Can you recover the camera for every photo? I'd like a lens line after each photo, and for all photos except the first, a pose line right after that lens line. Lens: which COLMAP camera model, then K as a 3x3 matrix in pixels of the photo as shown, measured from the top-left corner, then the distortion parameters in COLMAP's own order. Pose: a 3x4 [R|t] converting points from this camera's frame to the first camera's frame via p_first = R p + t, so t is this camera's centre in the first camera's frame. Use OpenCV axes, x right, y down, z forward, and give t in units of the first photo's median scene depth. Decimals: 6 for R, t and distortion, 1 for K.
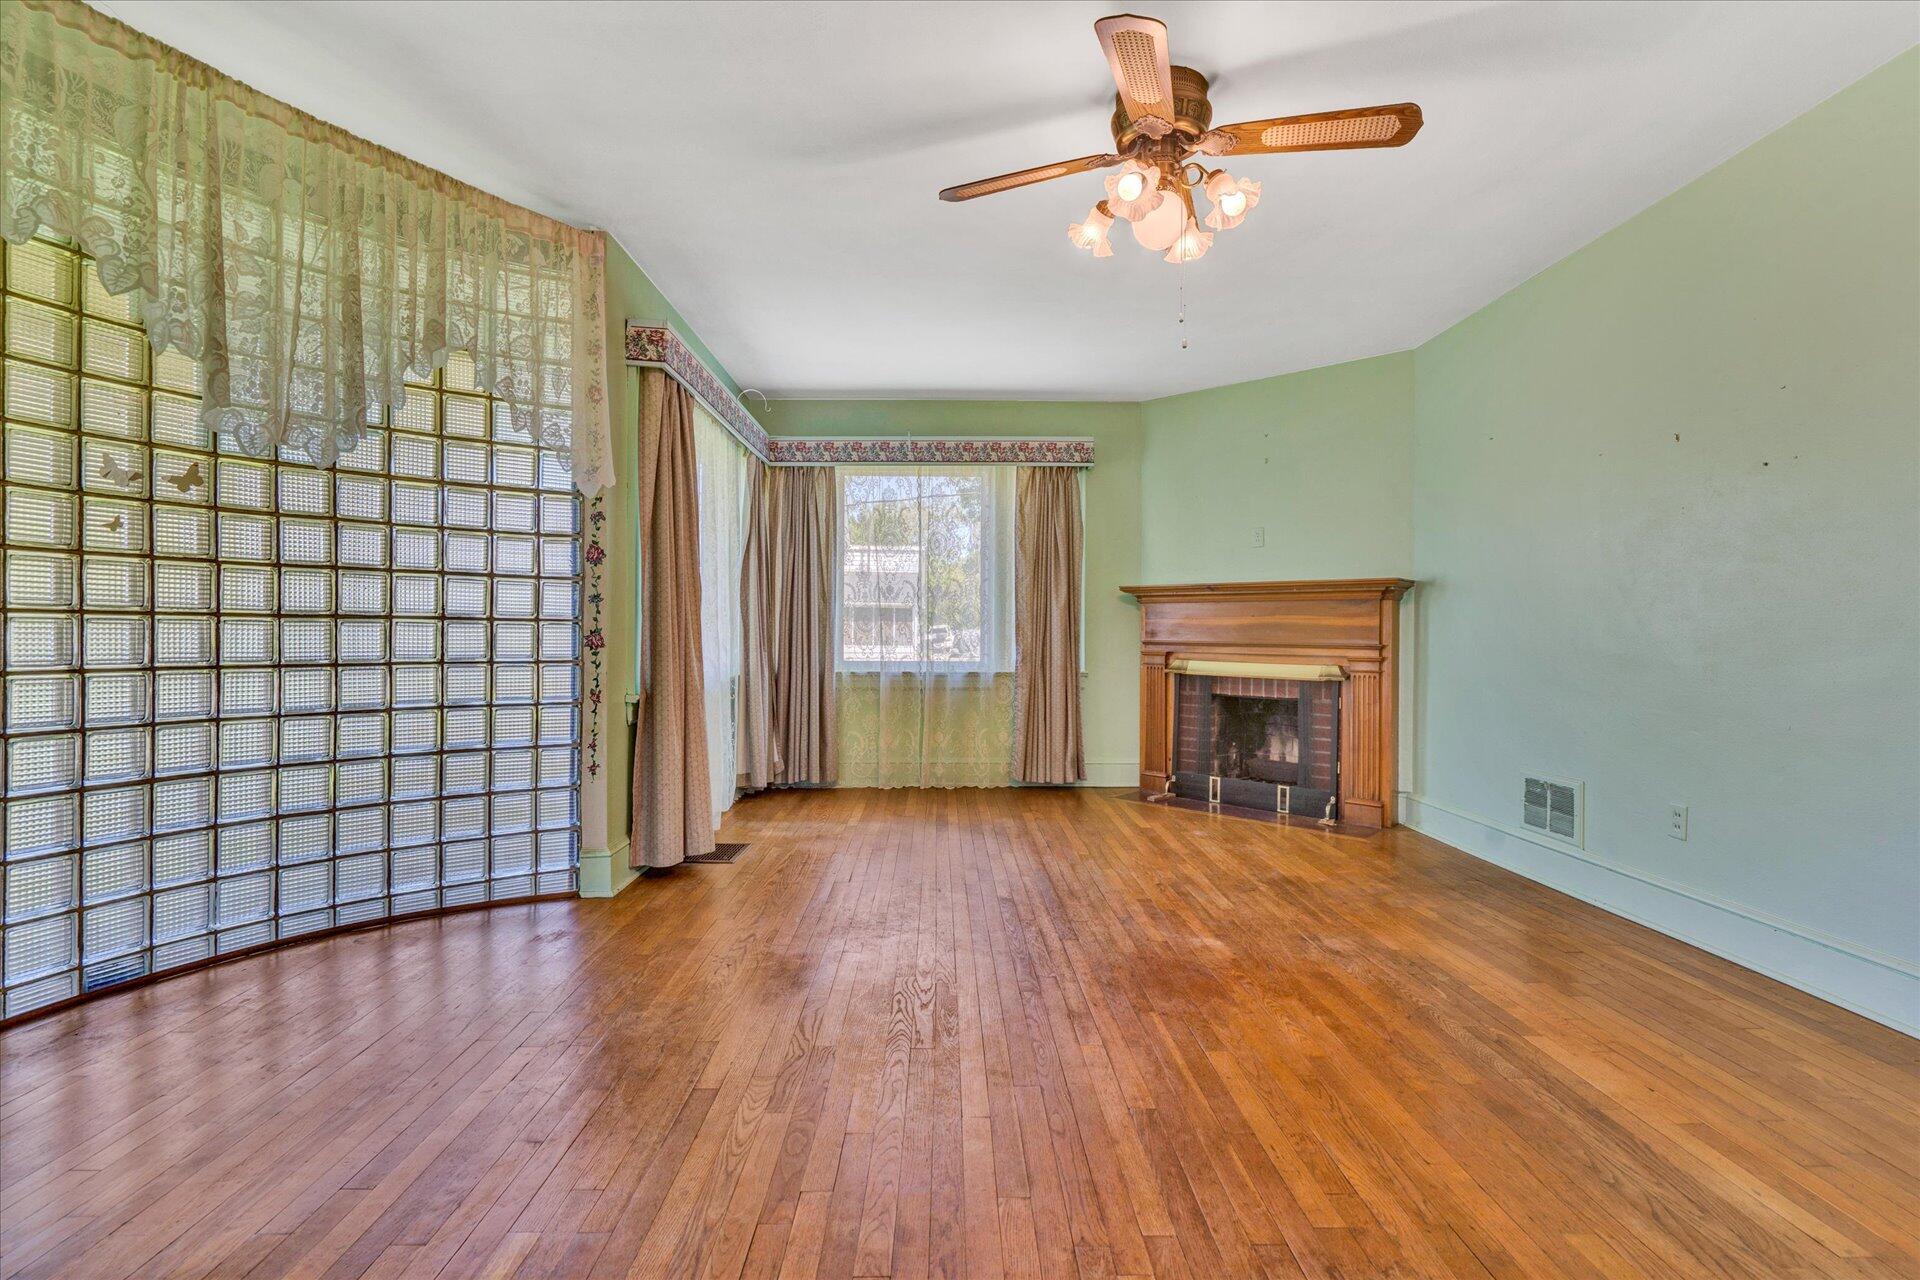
lens RADIAL K [[889.4, 0, 964.1], [0, 889.4, 636.4], [0, 0, 1]] dist [0.012417, 0.001770]
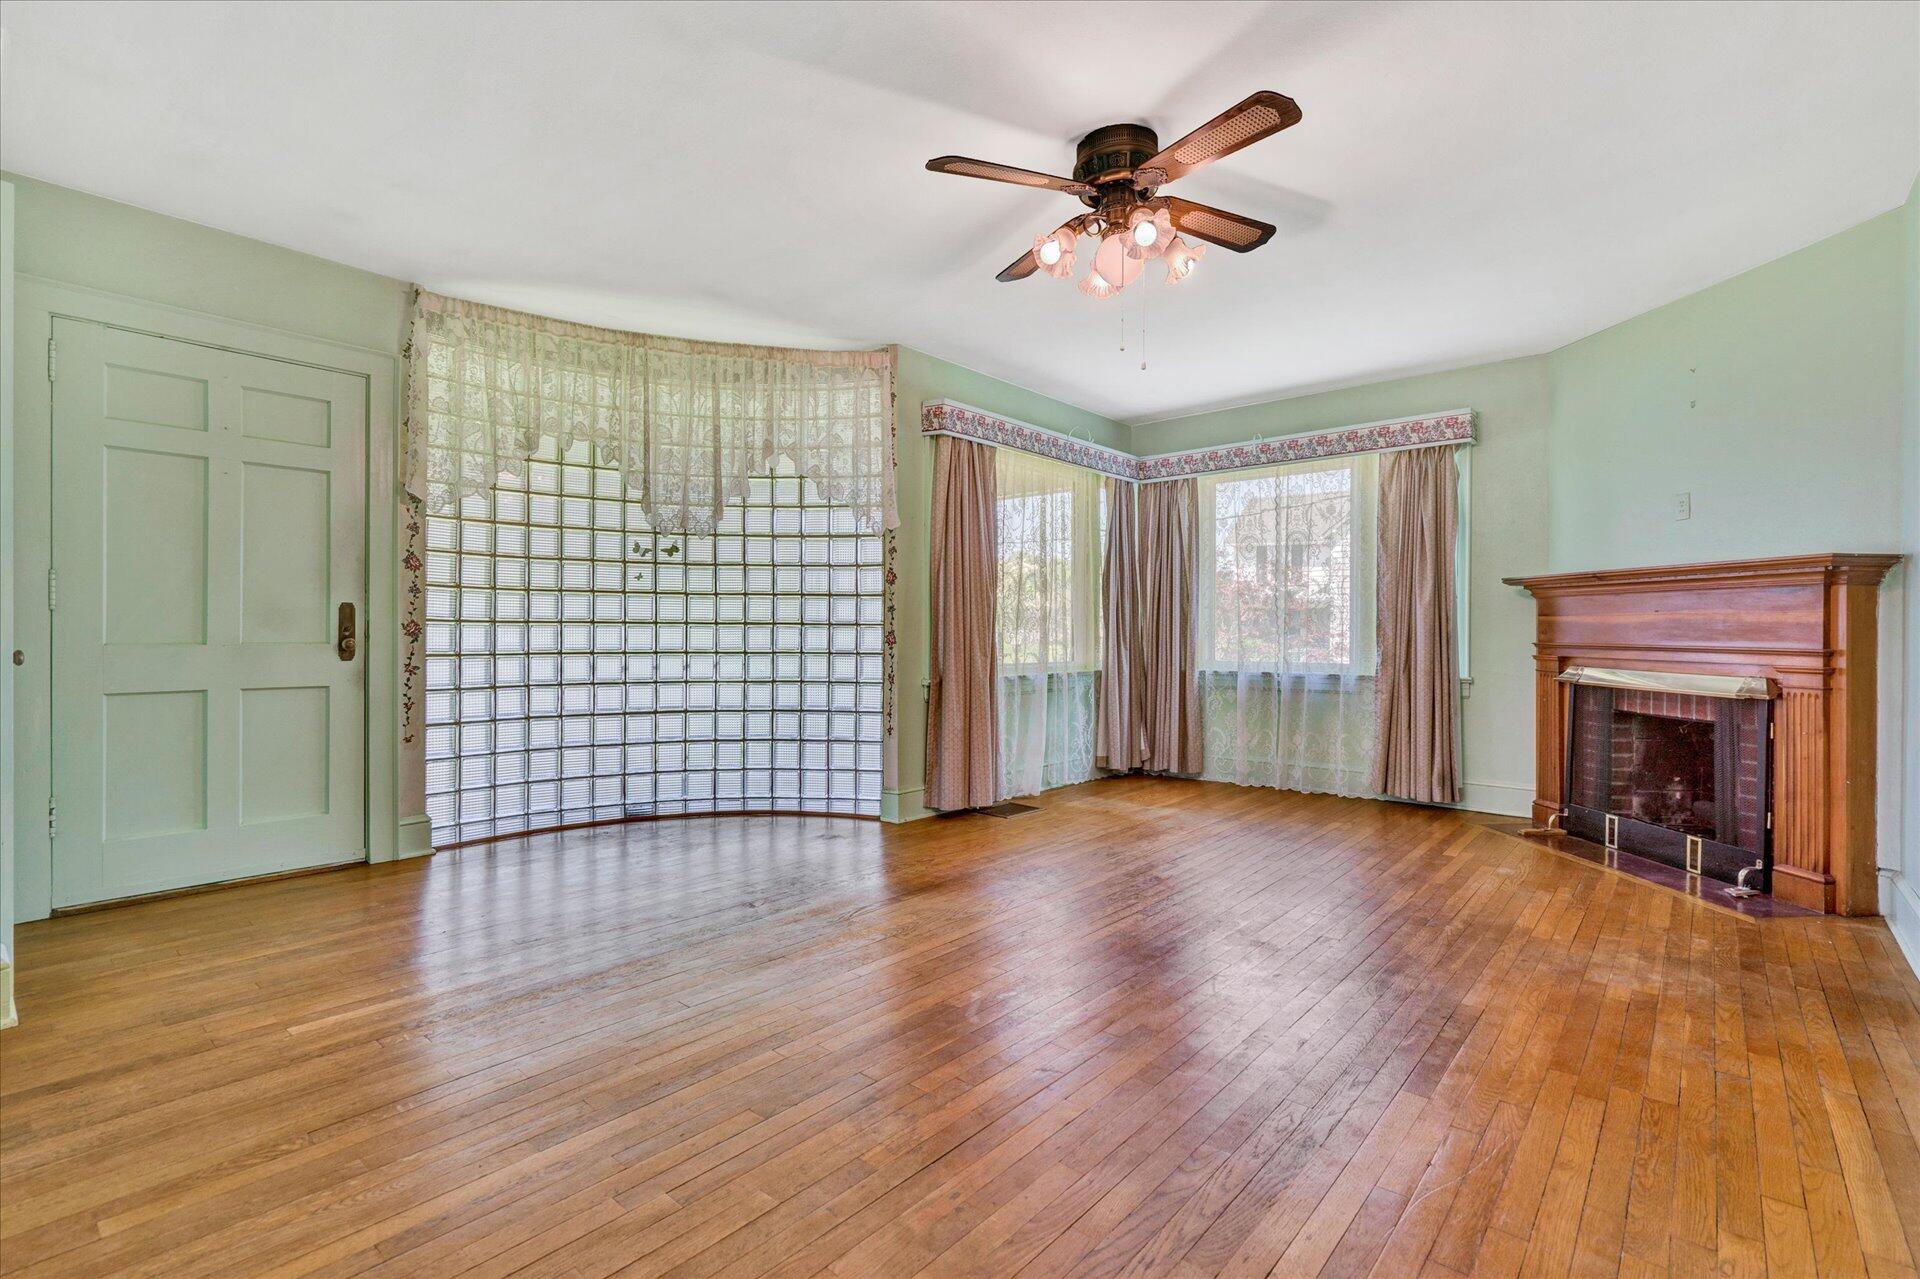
lens RADIAL K [[889.4, 0, 963.9], [0, 889.4, 641.7], [0, 0, 1]] dist [0.012417, 0.001770]
pose [[0.743097, 0.006112, -0.669156, 0.379793], [-0.002630, 0.999977, 0.006214, -0.000049], [0.669179, -0.002858, 0.743096, 0.023471]]
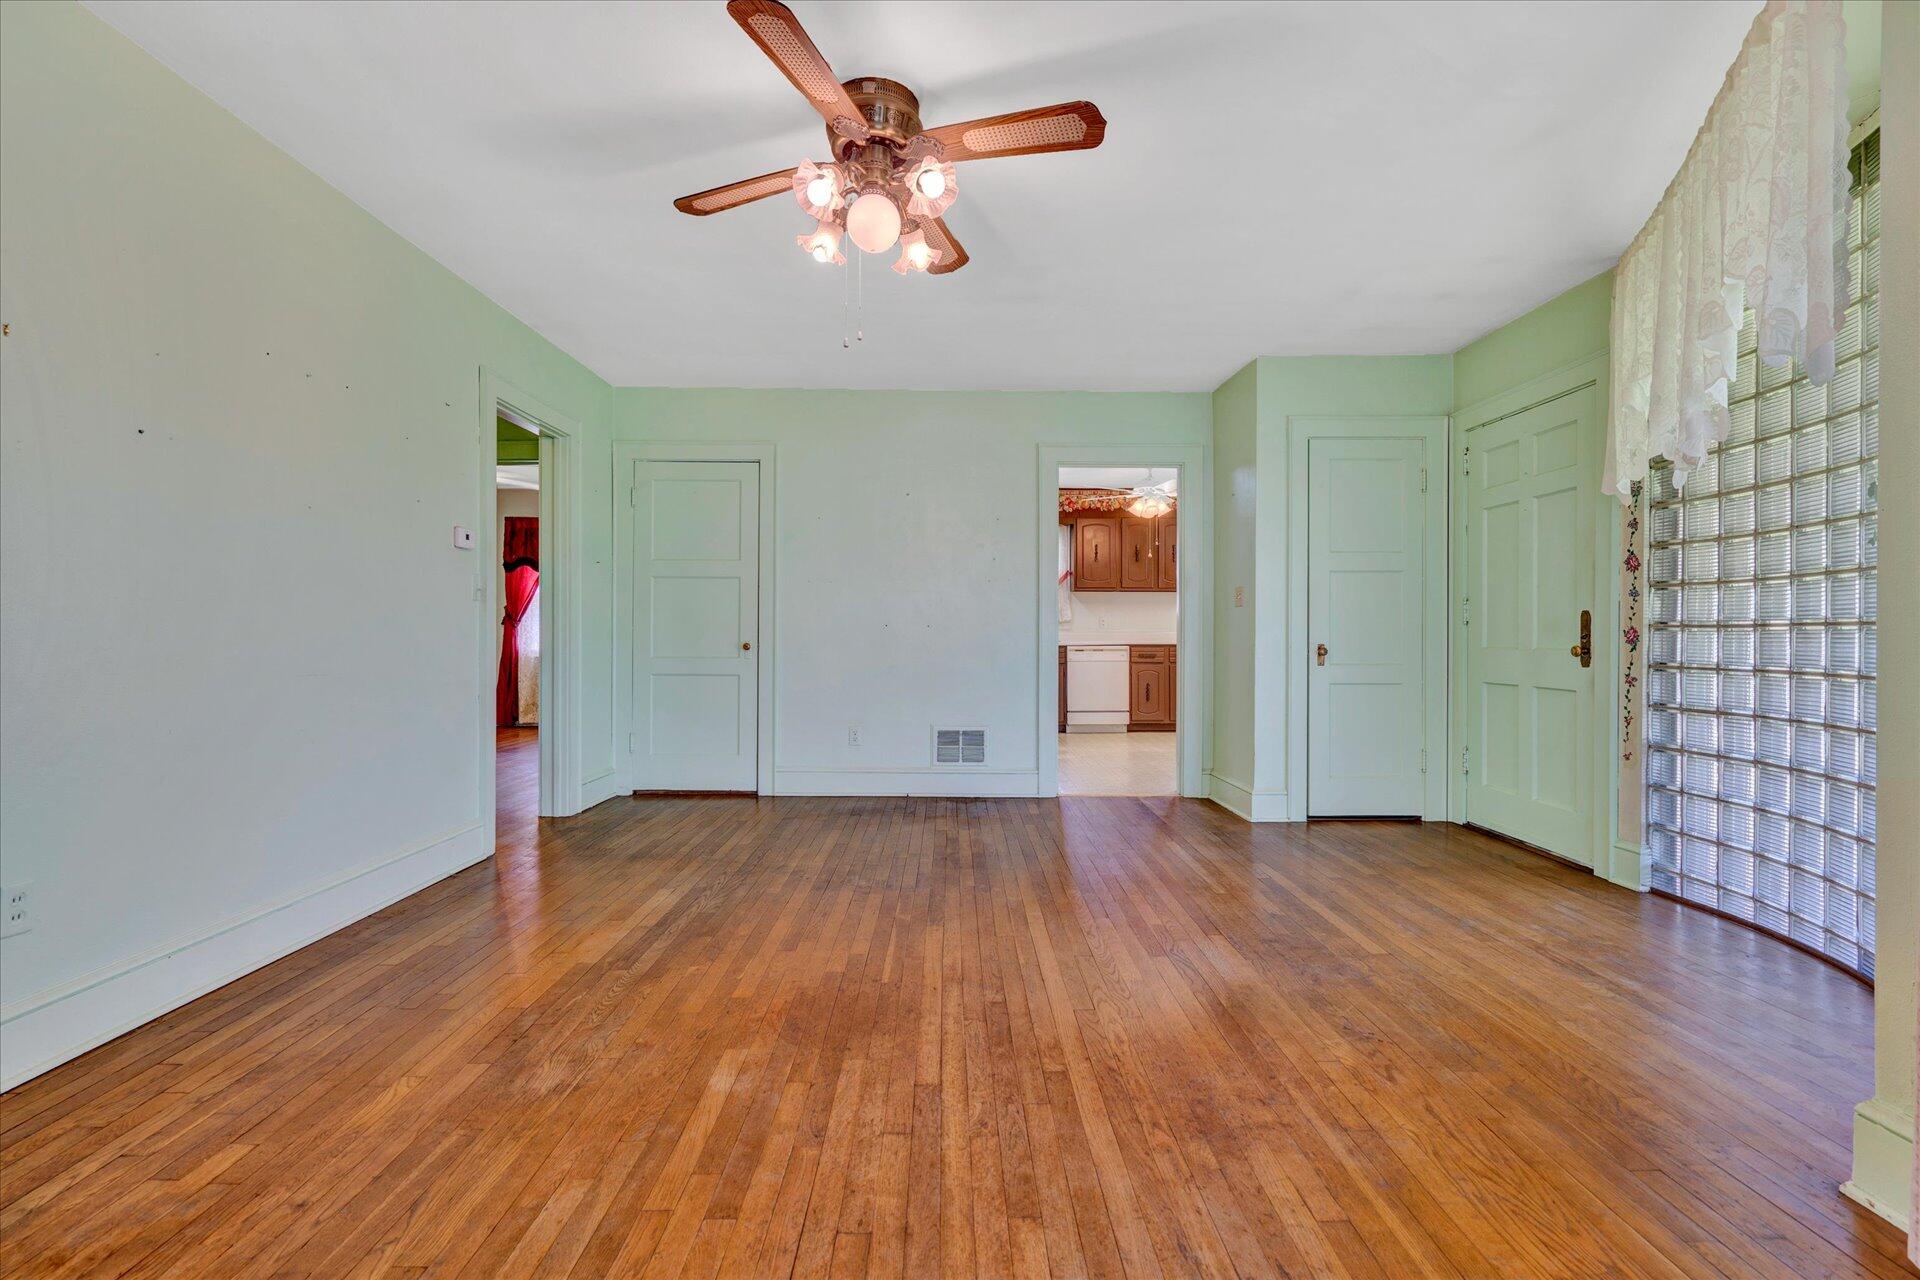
lens RADIAL K [[889.4, 0, 955.1], [0, 889.4, 632.8], [0, 0, 1]] dist [0.012417, 0.001770]
pose [[-0.999786, -0.009449, 0.018398, 0.049135], [-0.009414, 0.999954, 0.002003, -0.003840], [-0.018416, 0.001830, -0.999829, 0.934889]]
